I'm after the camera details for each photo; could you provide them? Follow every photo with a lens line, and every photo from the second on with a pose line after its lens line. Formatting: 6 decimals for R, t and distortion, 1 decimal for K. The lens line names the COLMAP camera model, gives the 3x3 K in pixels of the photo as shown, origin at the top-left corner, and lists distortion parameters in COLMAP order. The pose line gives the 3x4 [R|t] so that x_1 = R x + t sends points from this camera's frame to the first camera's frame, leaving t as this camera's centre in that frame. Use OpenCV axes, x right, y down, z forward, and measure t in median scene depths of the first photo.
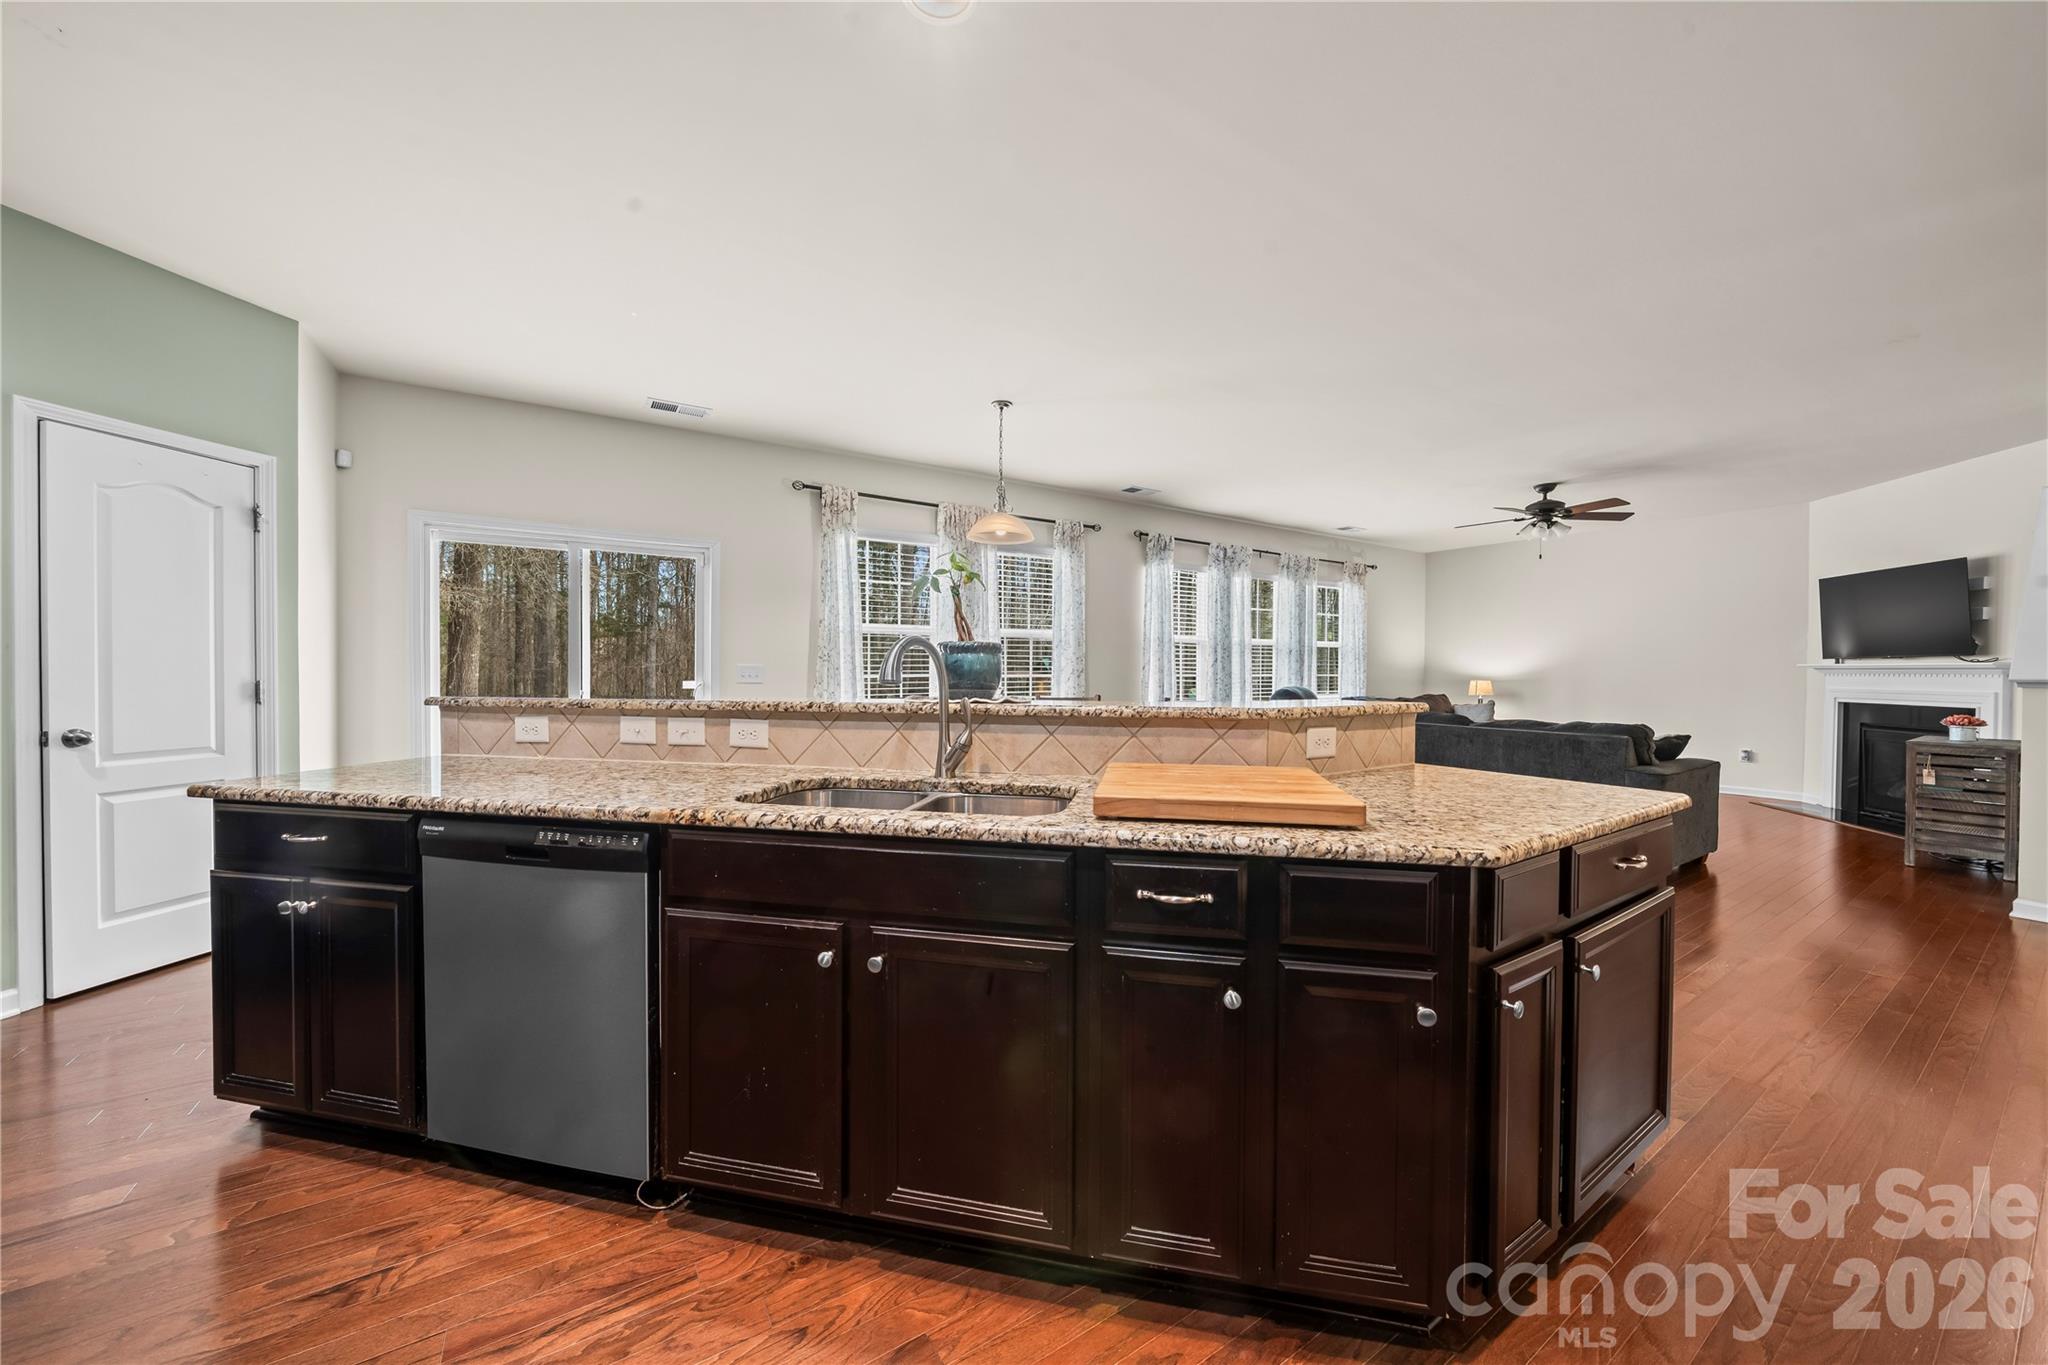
lens RADIAL K [[730.0, 0, 1024.0], [0, 730.0, 682.5], [0, 0, 1]] dist [-0.001554, -0.000335]
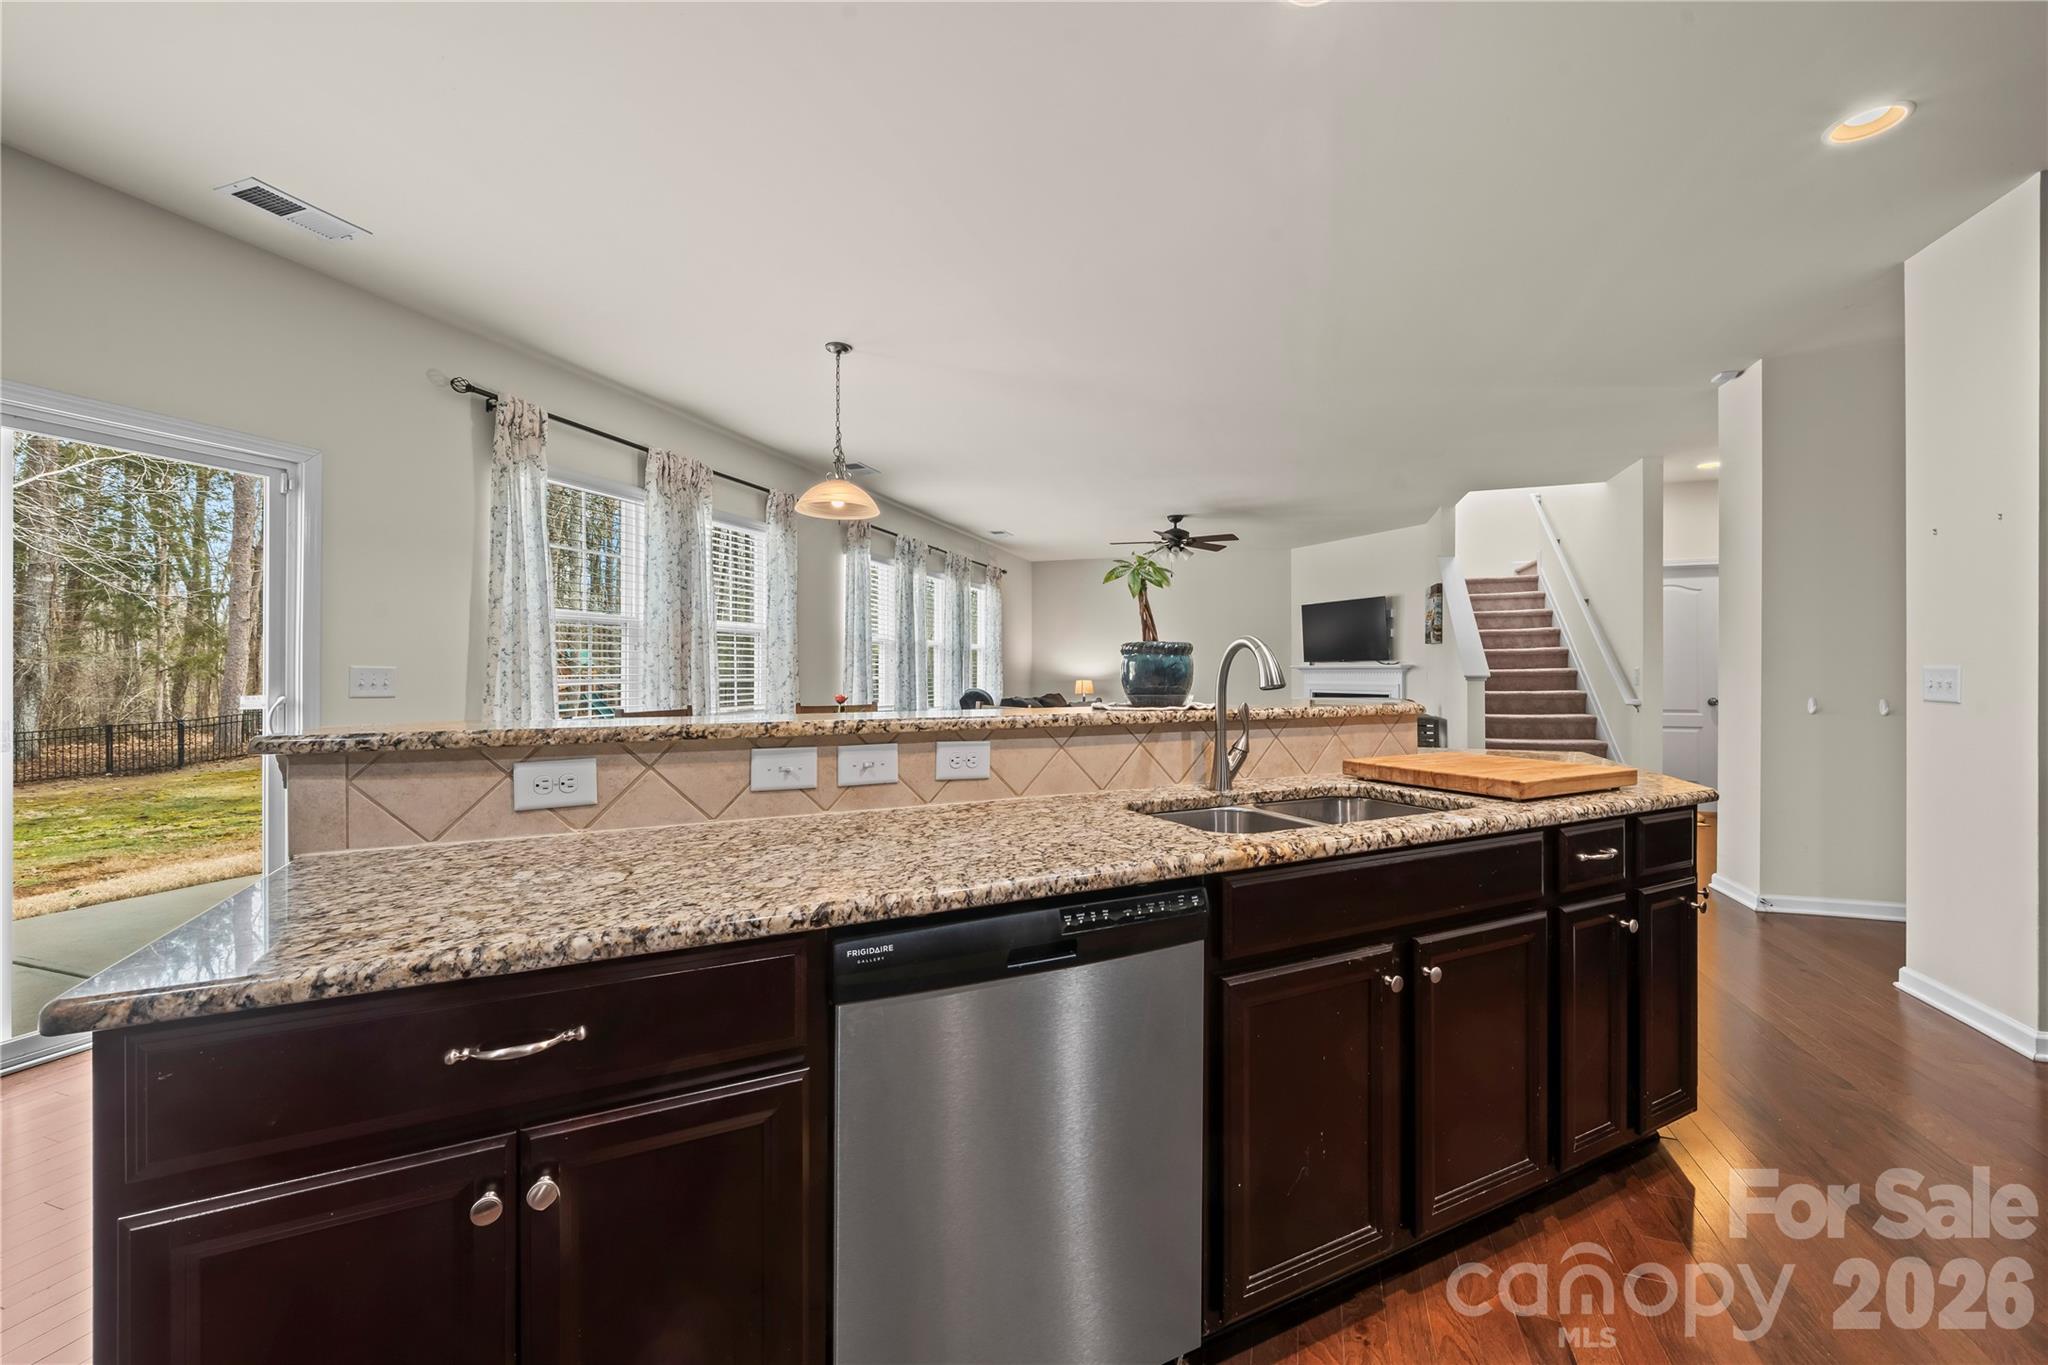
lens RADIAL K [[811.8, 0, 1034.4], [0, 811.8, 675.7], [0, 0, 1]] dist [0.004634, 0.000049]
pose [[0.778531, -0.007448, 0.627562, -0.357587], [0.014880, 0.999868, -0.006592, -0.004270], [-0.627430, 0.014470, 0.778538, 0.131749]]
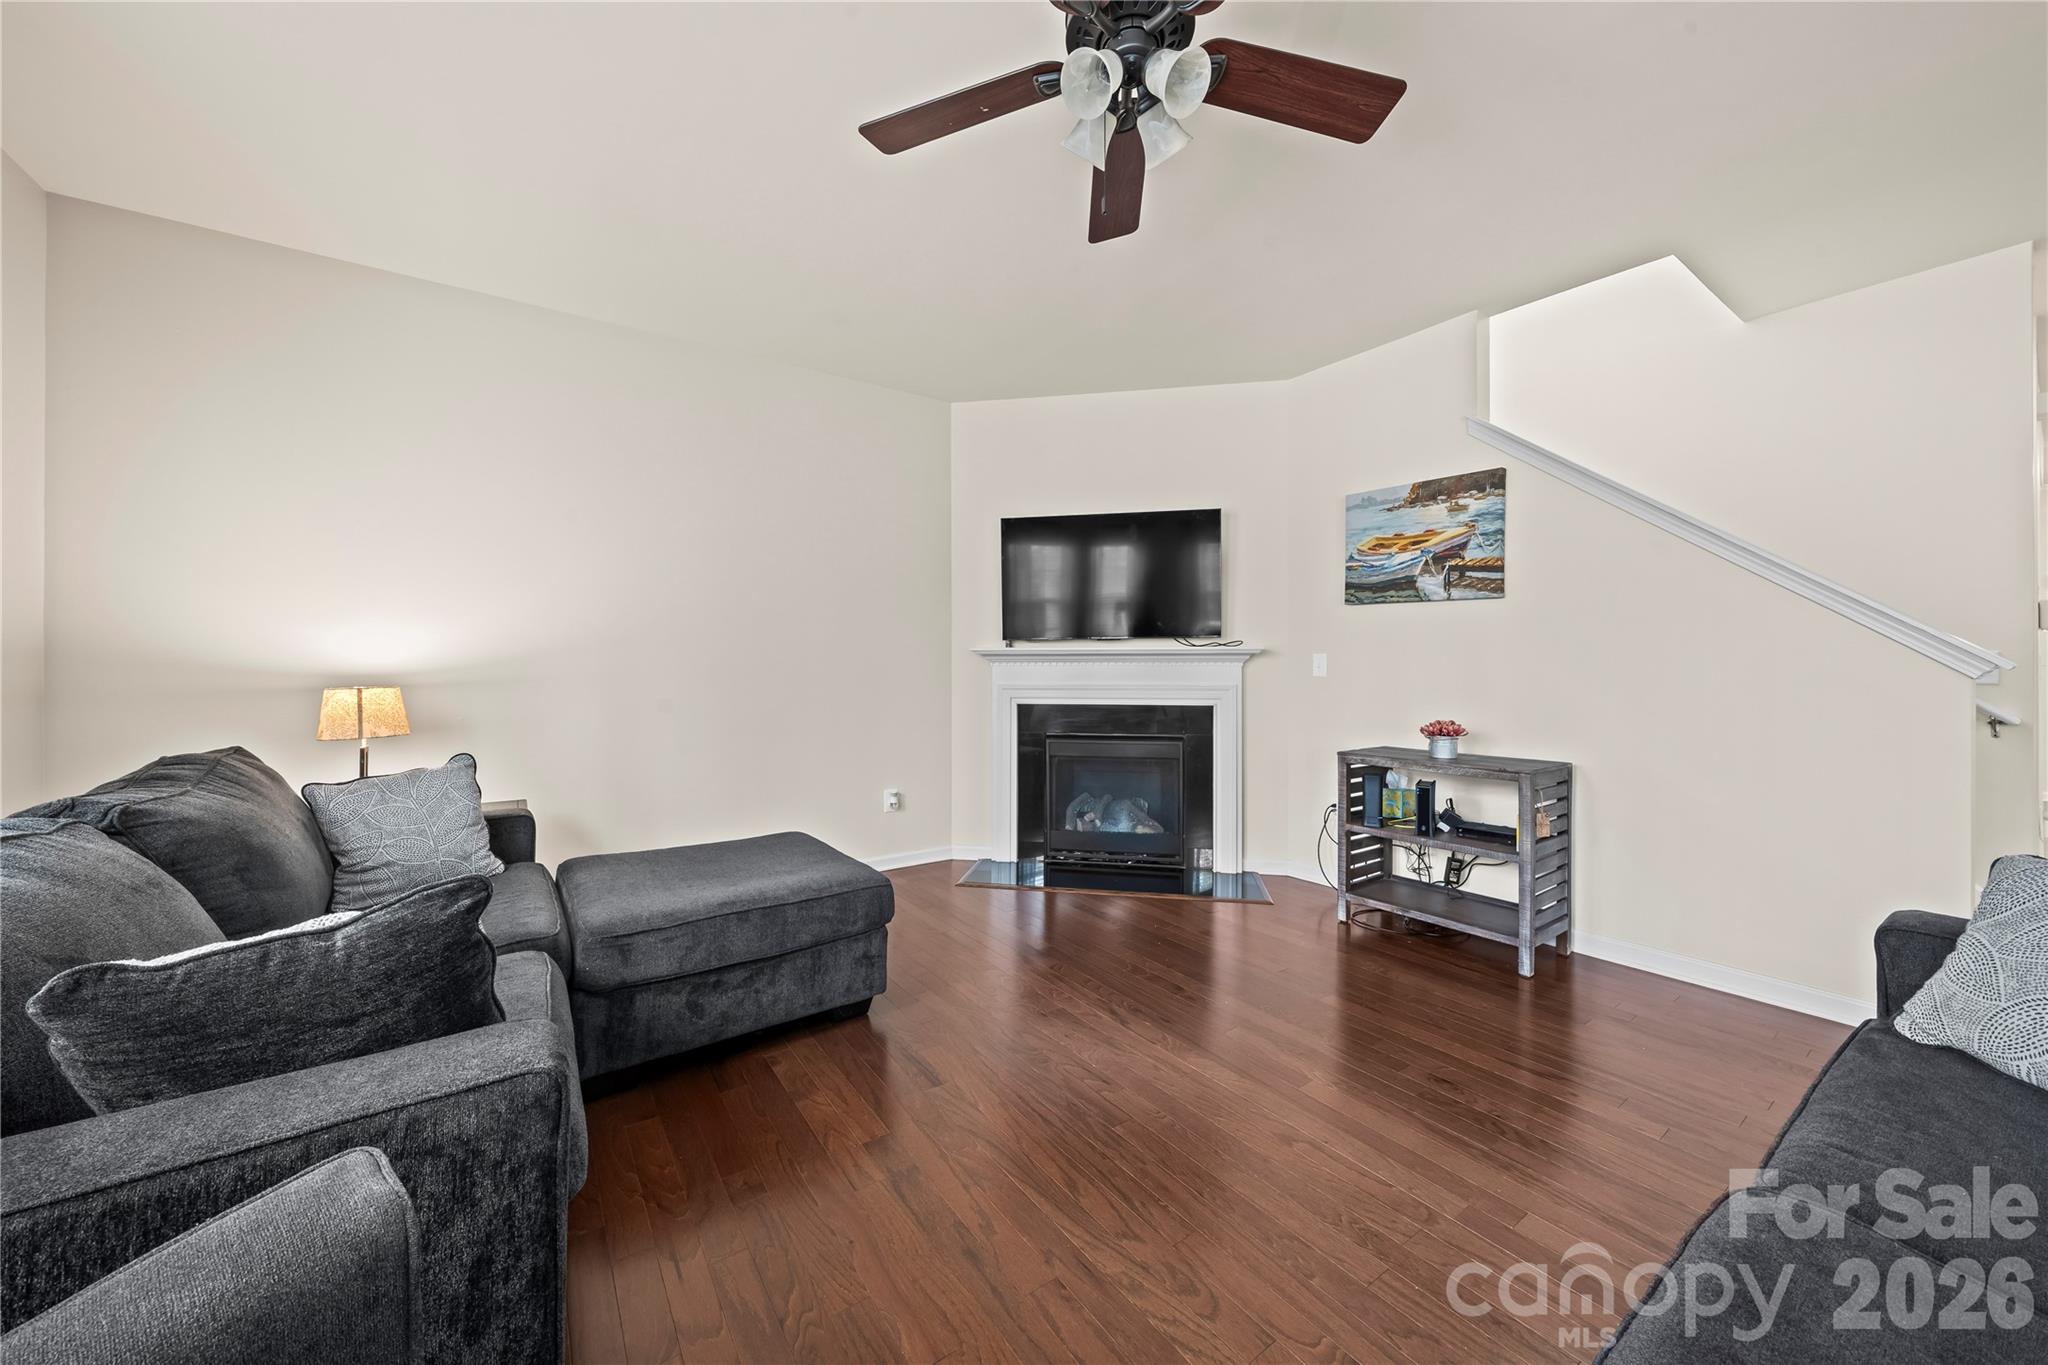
lens RADIAL K [[730.0, 0, 1024.0], [0, 730.0, 682.5], [0, 0, 1]] dist [-0.001554, -0.000335]
pose [[-0.008374, -0.026243, 0.999621, 0.538887], [0.015830, 0.999527, 0.026373, -0.013368], [-0.999840, 0.016045, -0.007955, 1.216570]]
